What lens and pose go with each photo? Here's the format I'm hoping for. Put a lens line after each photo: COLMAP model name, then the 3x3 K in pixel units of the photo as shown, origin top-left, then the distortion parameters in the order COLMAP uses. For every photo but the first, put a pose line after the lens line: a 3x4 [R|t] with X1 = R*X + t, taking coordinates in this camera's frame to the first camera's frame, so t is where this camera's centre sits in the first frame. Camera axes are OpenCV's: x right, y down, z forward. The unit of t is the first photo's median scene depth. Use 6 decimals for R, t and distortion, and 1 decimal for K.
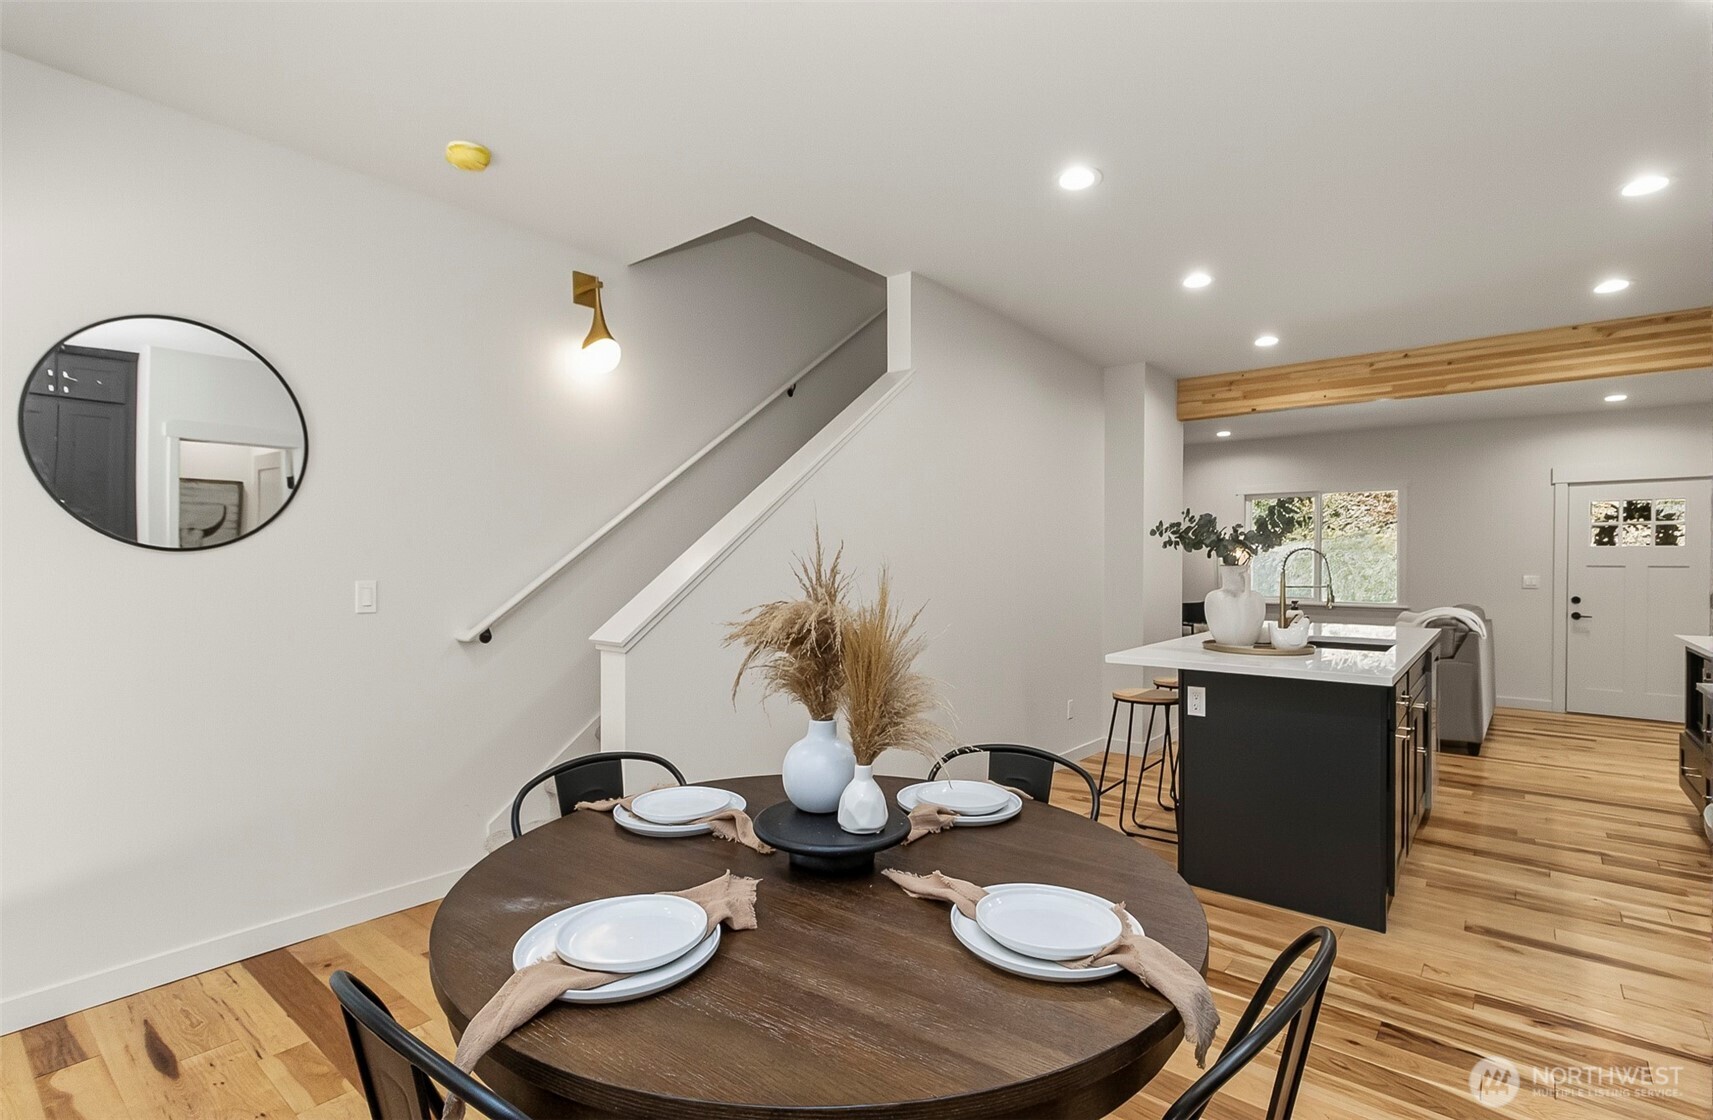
lens RADIAL K [[812.4, 0, 856.5], [0, 812.4, 560.0], [0, 0, 1]] dist [-0.000048, -0.000020]
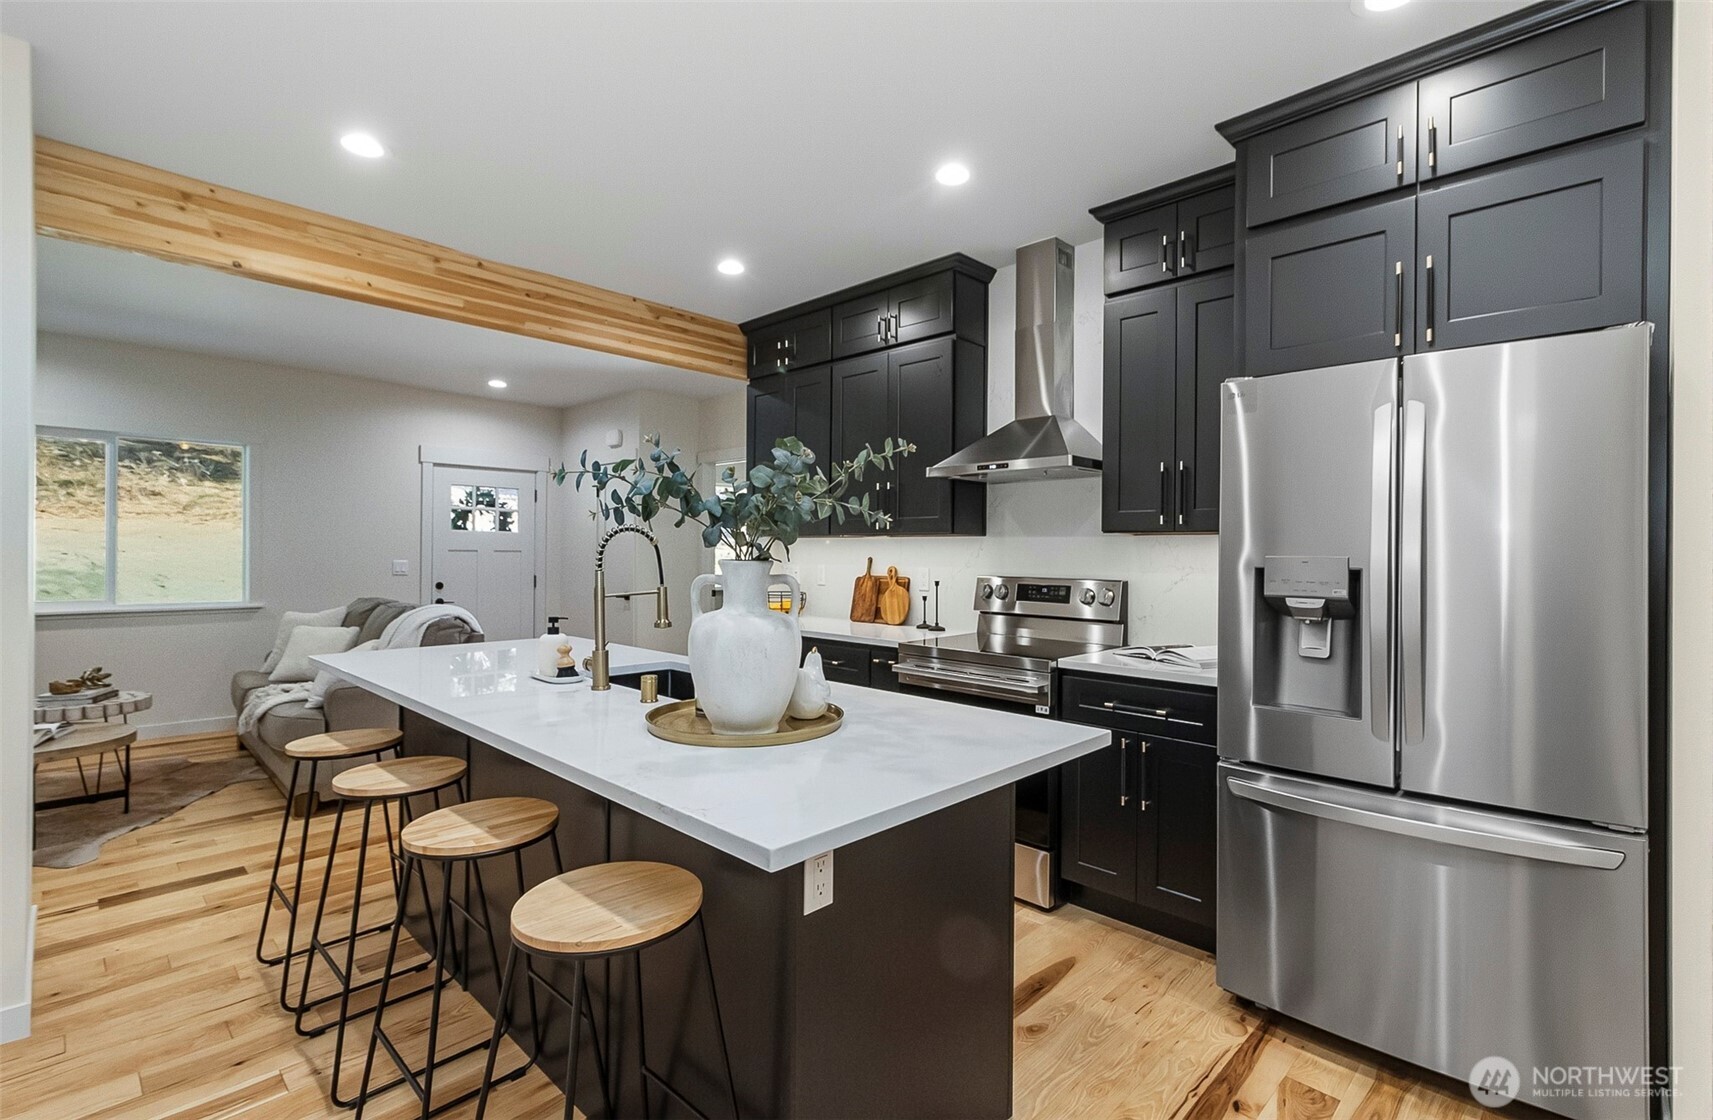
lens RADIAL K [[777.9, 0, 856.5], [0, 777.9, 560.0], [0, 0, 1]] dist [0.001295, 0.000141]
pose [[0.079062, -0.017048, 0.996724, 0.004303], [-0.010751, 0.999781, 0.017953, -0.003019], [-0.996812, -0.012135, 0.078861, 0.466184]]
